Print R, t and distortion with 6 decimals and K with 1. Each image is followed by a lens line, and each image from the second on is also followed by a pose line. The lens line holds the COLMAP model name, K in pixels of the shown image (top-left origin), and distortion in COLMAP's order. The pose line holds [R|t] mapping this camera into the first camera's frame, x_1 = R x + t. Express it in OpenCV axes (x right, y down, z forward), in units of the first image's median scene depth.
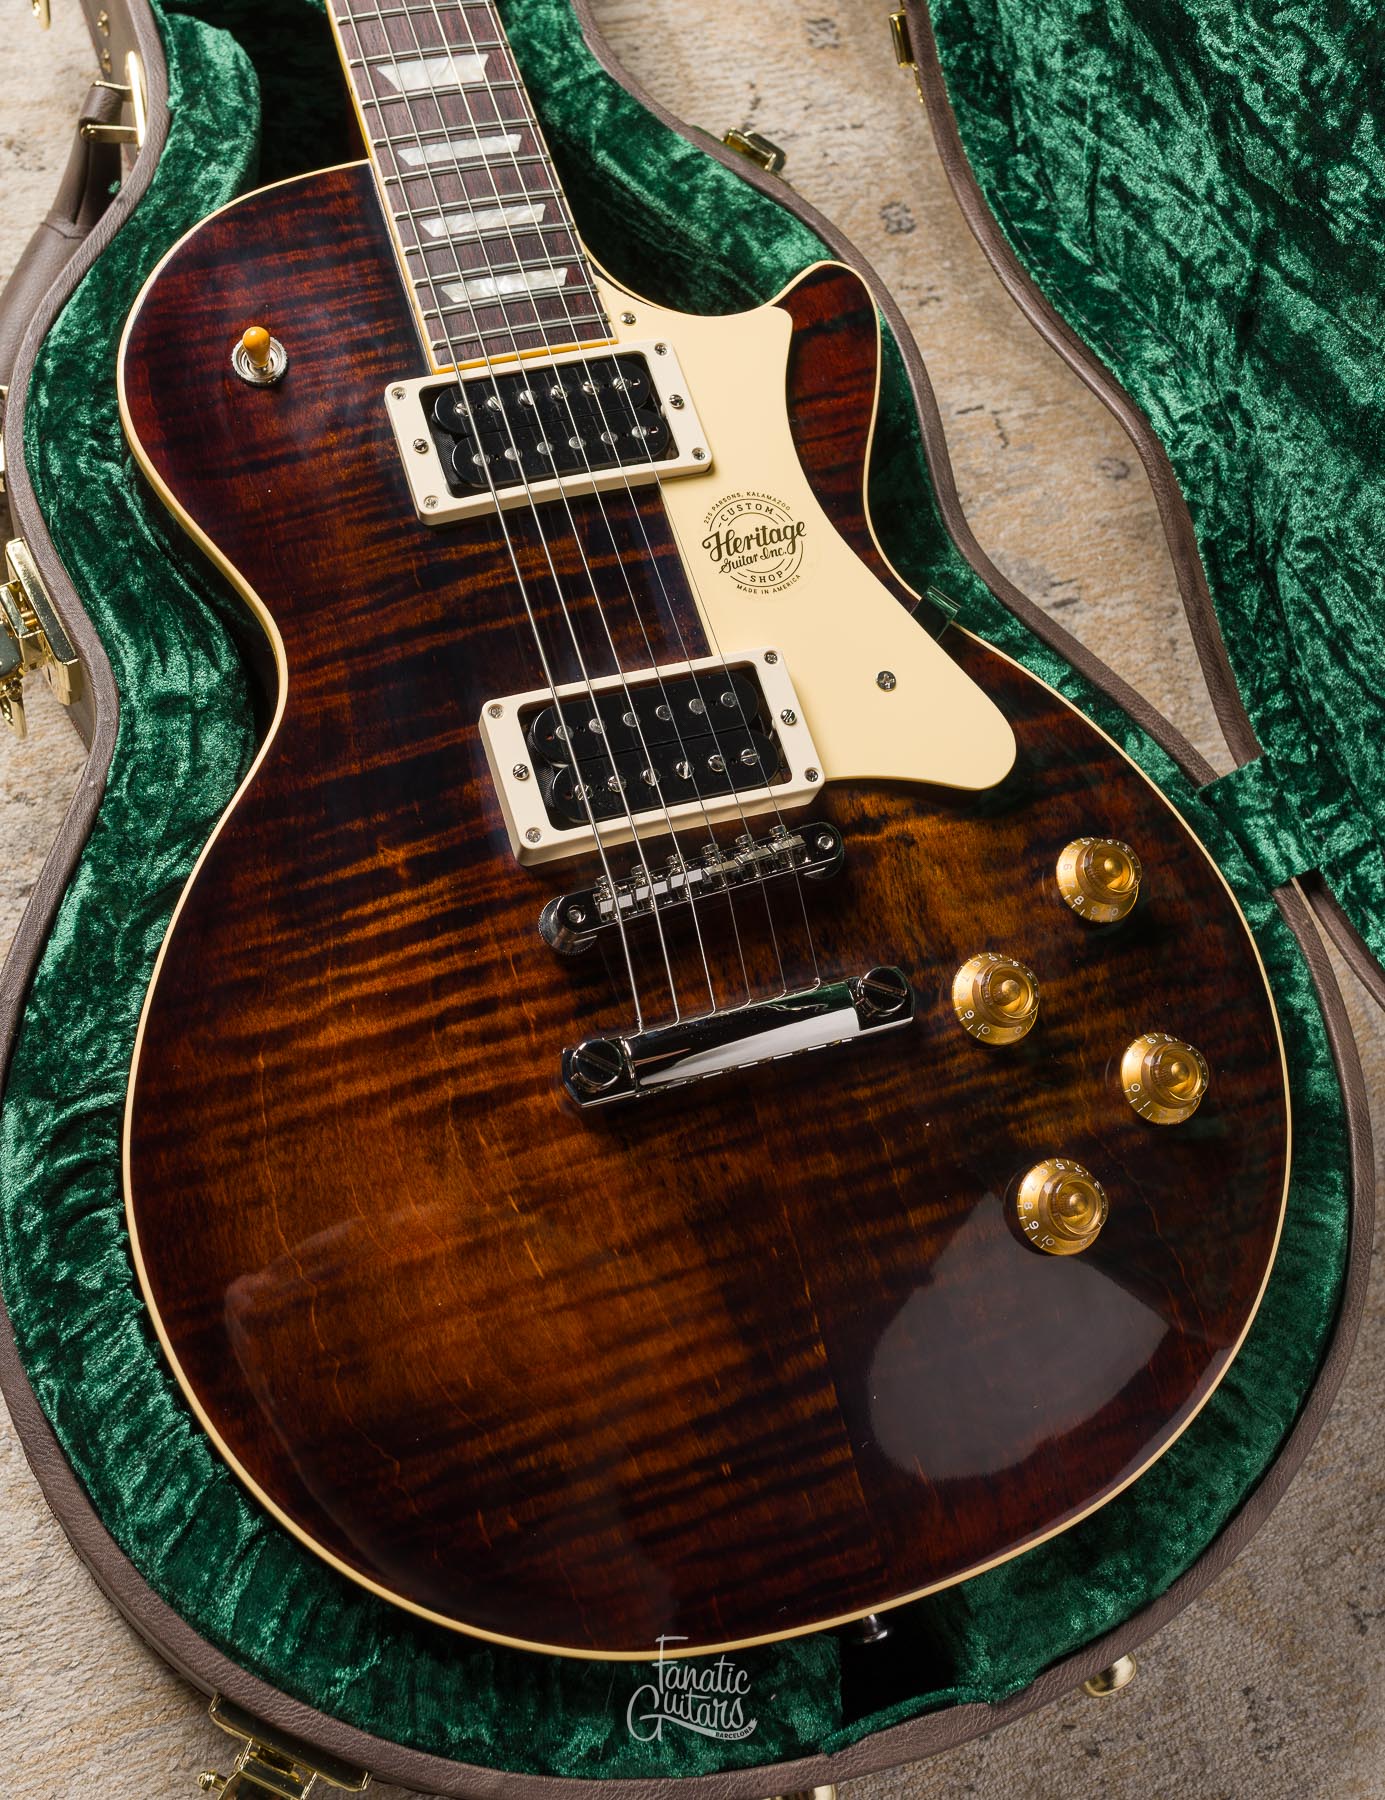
lens RADIAL K [[2264.7, 0, 647.1], [0, 2264.7, 712.6], [0, 0, 1]] dist [-0.017552, 0.064105]
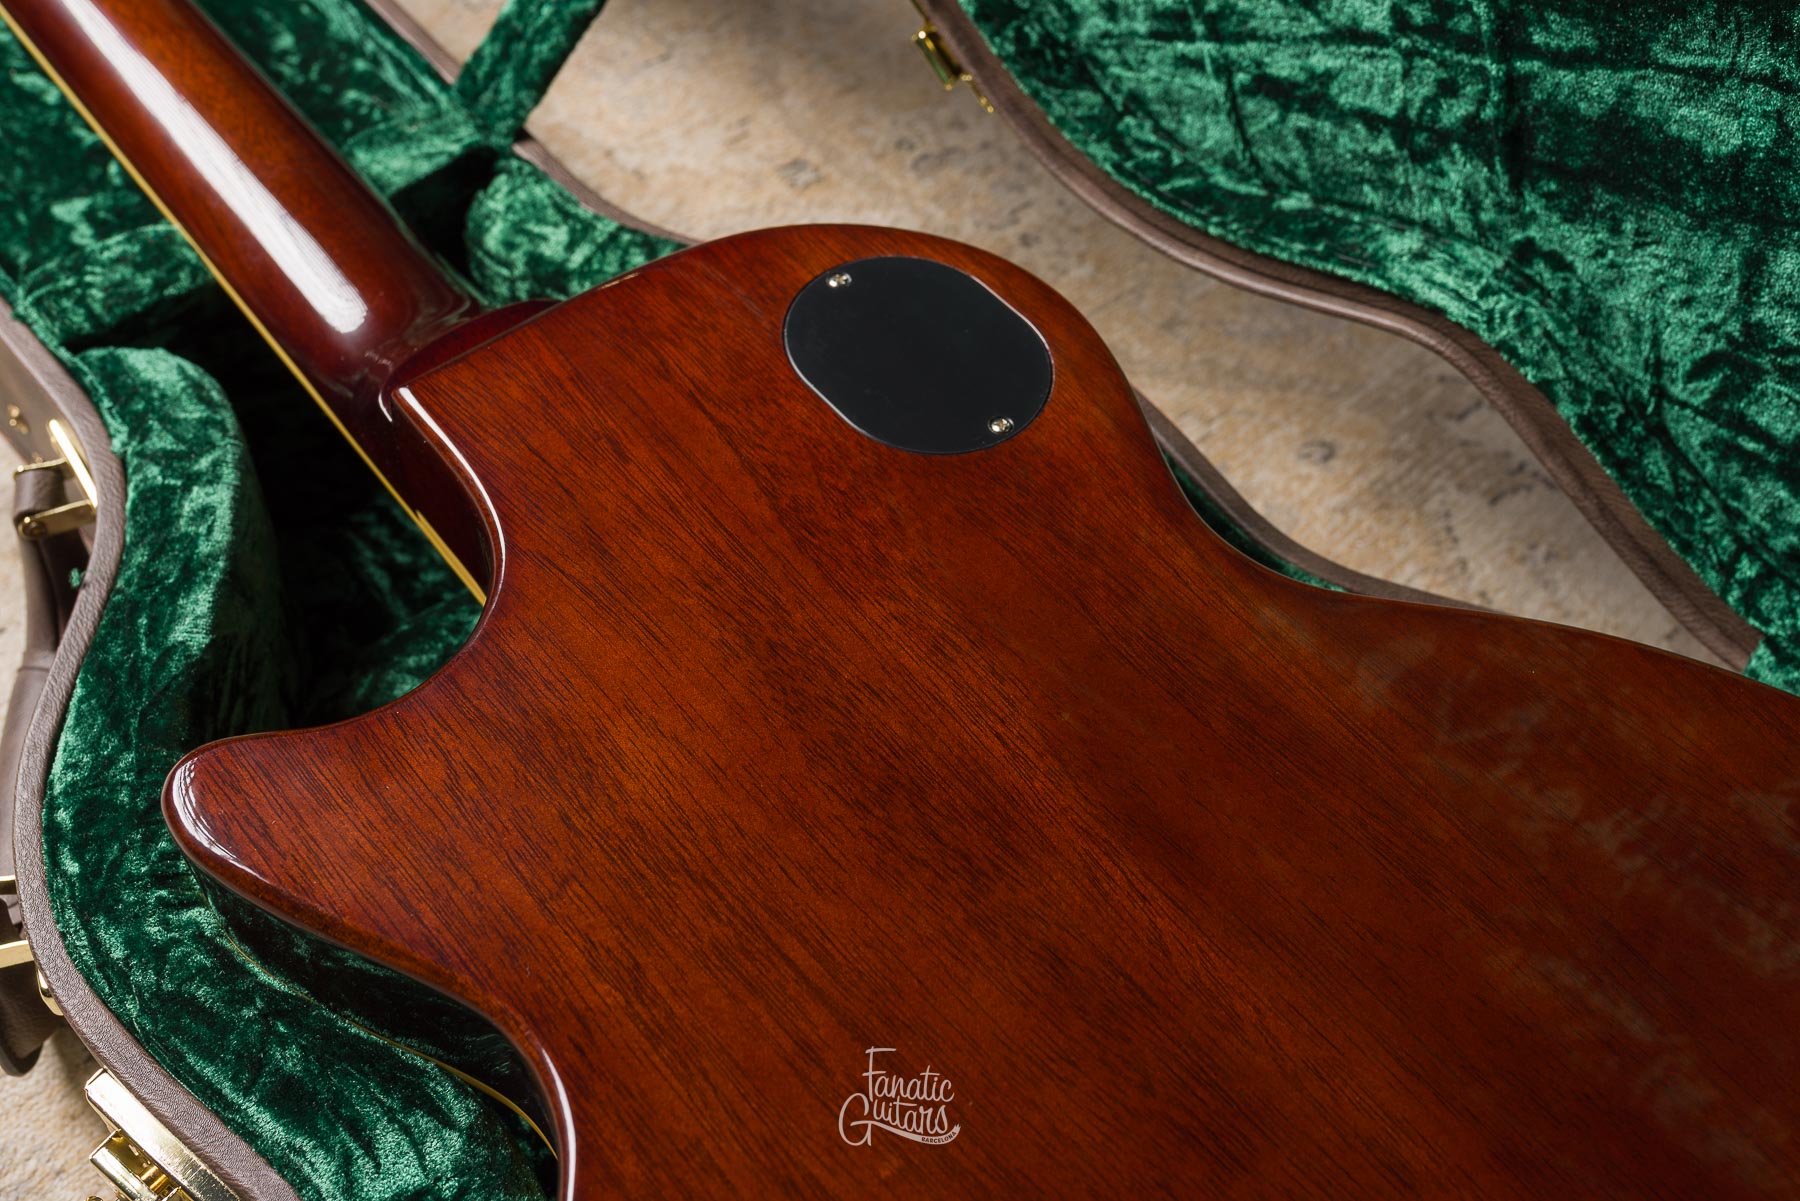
lens RADIAL K [[1785.4, 0, 898.7], [0, 1785.4, 598.5], [0, 0, 1]] dist [-0.002240, 0.005547]
pose [[0.908711, -0.394699, 0.135854, -0.078808], [0.412828, 0.897945, -0.152539, -0.023883], [-0.061783, 0.194698, 0.978915, 0.437177]]
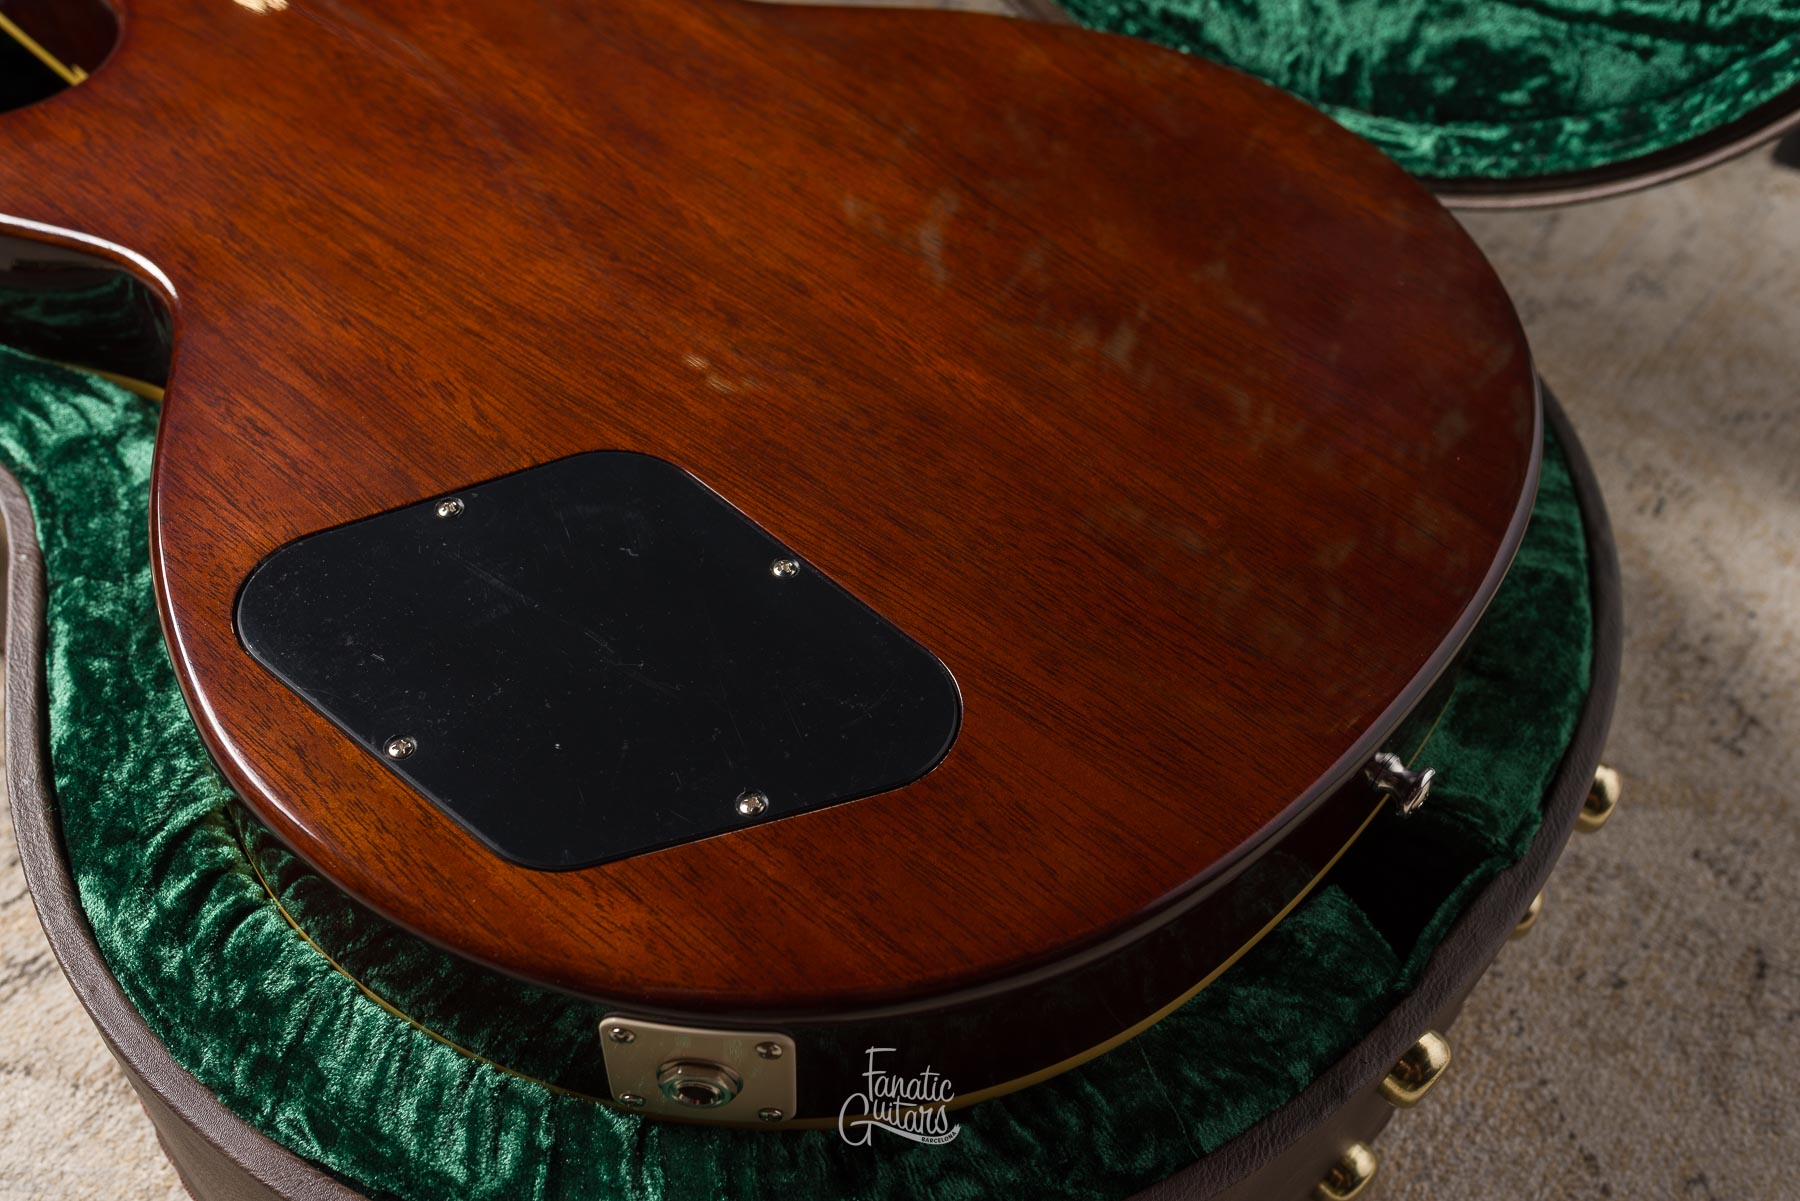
lens RADIAL K [[1785.4, 0, 898.7], [0, 1785.4, 598.5], [0, 0, 1]] dist [-0.002240, 0.005547]
pose [[0.841964, -0.483716, 0.238988, -0.132127], [0.525820, 0.834906, -0.162620, 0.299932], [-0.120871, 0.262585, 0.957308, 0.324569]]
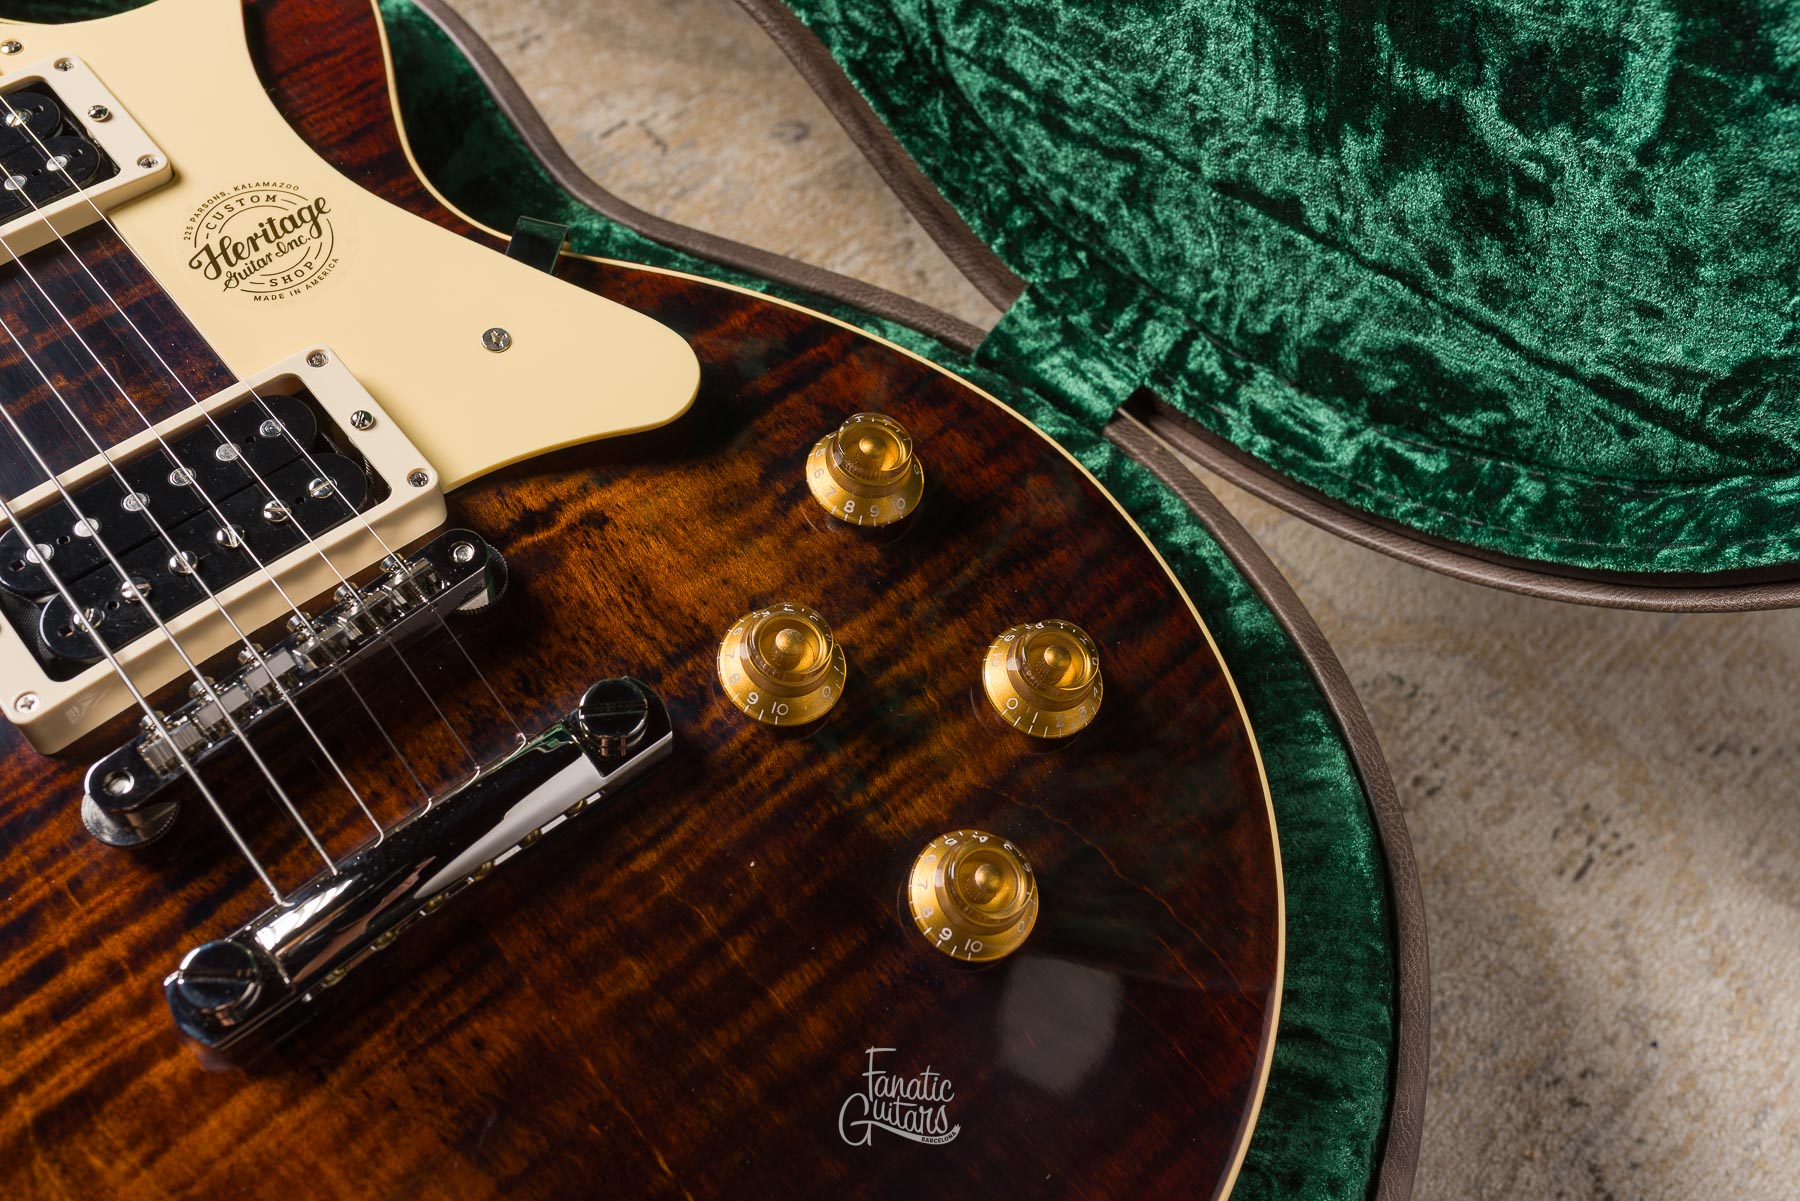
lens RADIAL K [[1785.4, 0, 898.7], [0, 1785.4, 598.5], [0, 0, 1]] dist [-0.002240, 0.005547]
pose [[0.913575, -0.391804, 0.108954, 0.124035], [0.397384, 0.917005, -0.034452, 0.130012], [-0.086413, 0.074771, 0.993450, 0.401952]]
